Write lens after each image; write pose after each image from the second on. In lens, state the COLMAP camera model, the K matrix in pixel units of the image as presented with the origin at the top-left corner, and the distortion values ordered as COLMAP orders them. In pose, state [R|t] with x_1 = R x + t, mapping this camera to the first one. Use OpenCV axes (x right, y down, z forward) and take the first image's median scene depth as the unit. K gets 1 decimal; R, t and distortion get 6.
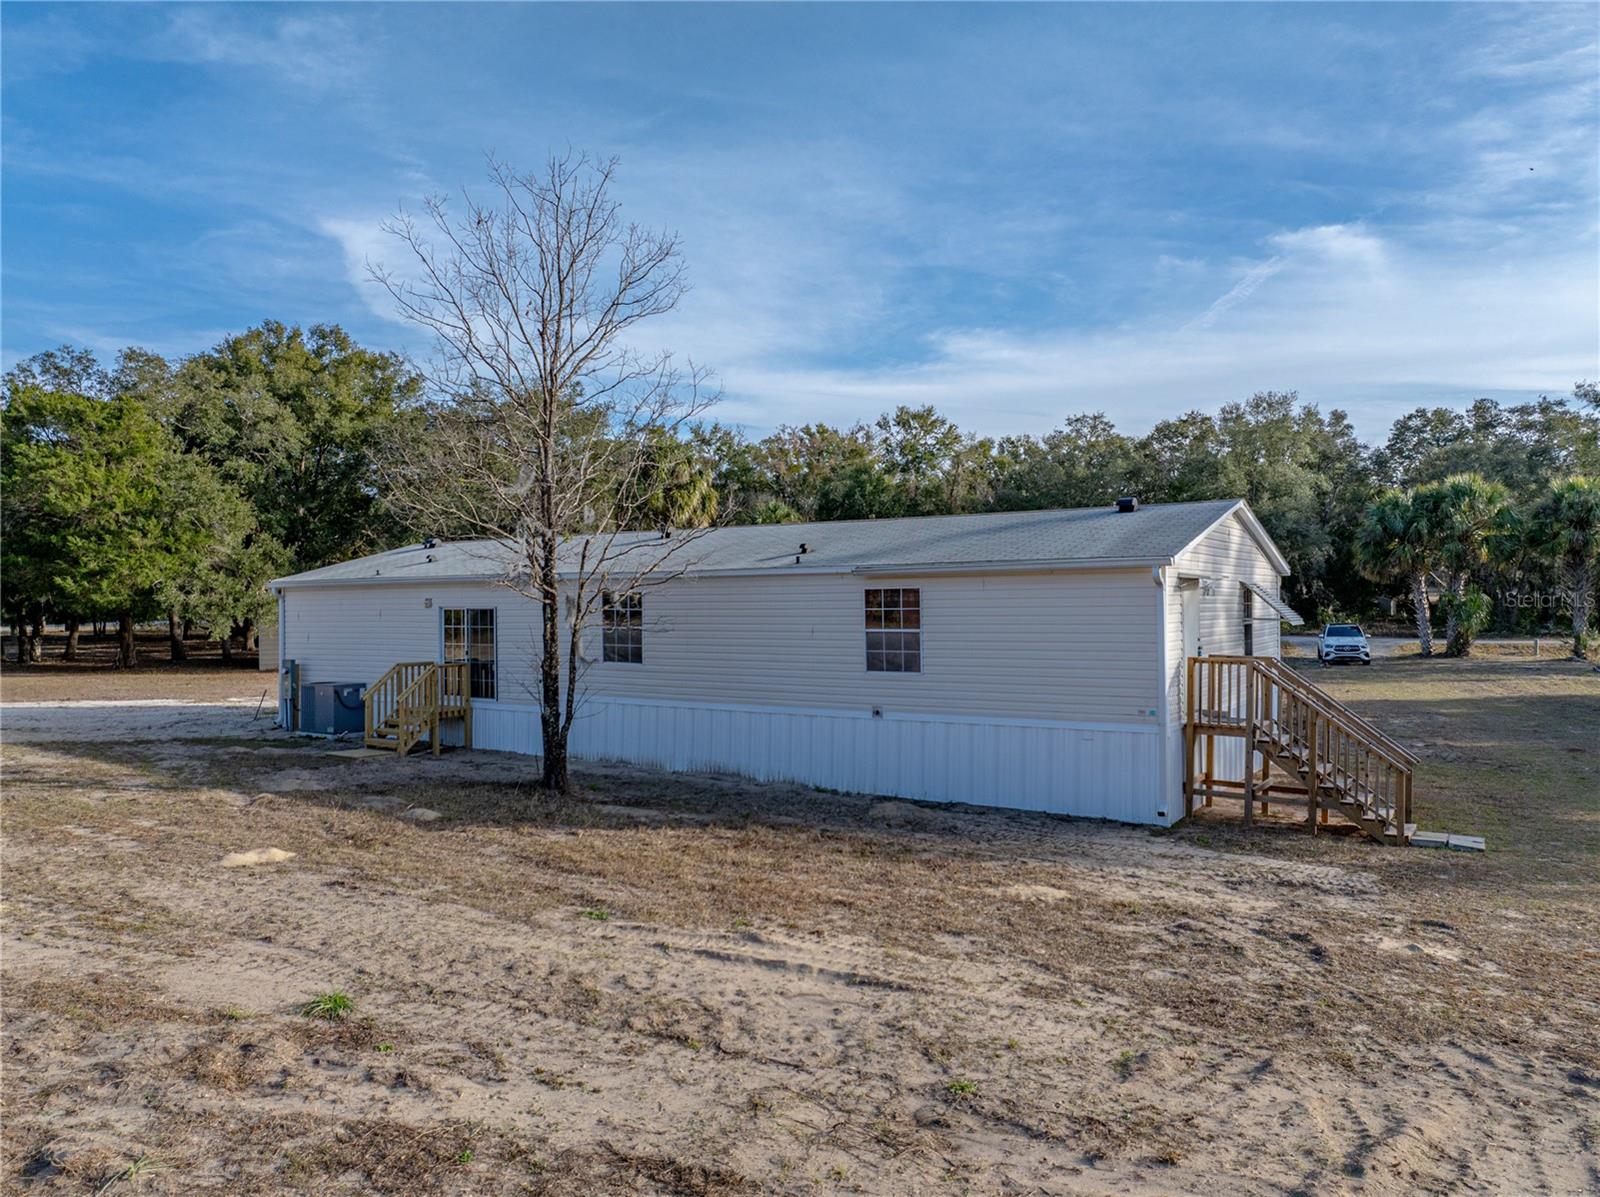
lens RADIAL K [[1133.5, 0, 812.1], [0, 1133.5, 596.8], [0, 0, 1]] dist [-0.034019, 0.027013]
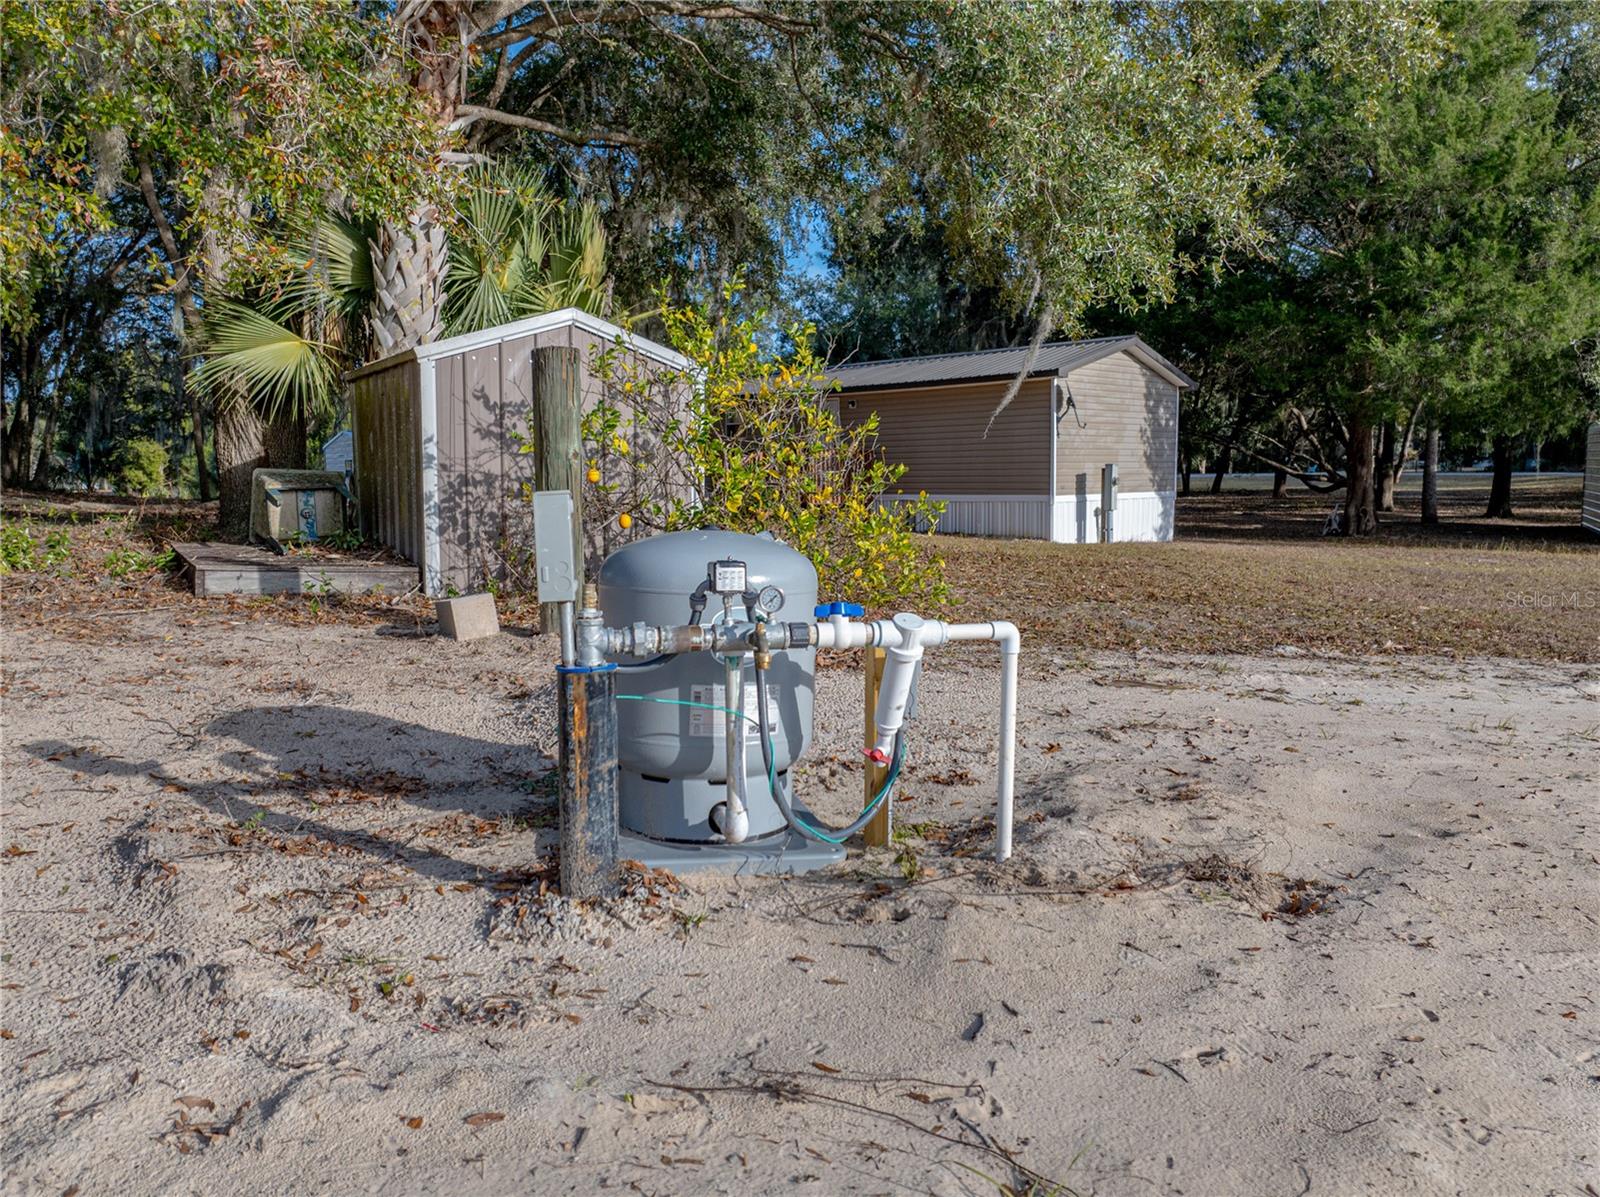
lens RADIAL K [[1133.5, 0, 791.3], [0, 1133.5, 594.0], [0, 0, 1]] dist [-0.034019, 0.027013]
pose [[0.797390, 0.064564, -0.600001, -0.555824], [0.001553, 0.994037, 0.109028, 0.036523], [0.603463, -0.087870, 0.792535, 0.449251]]
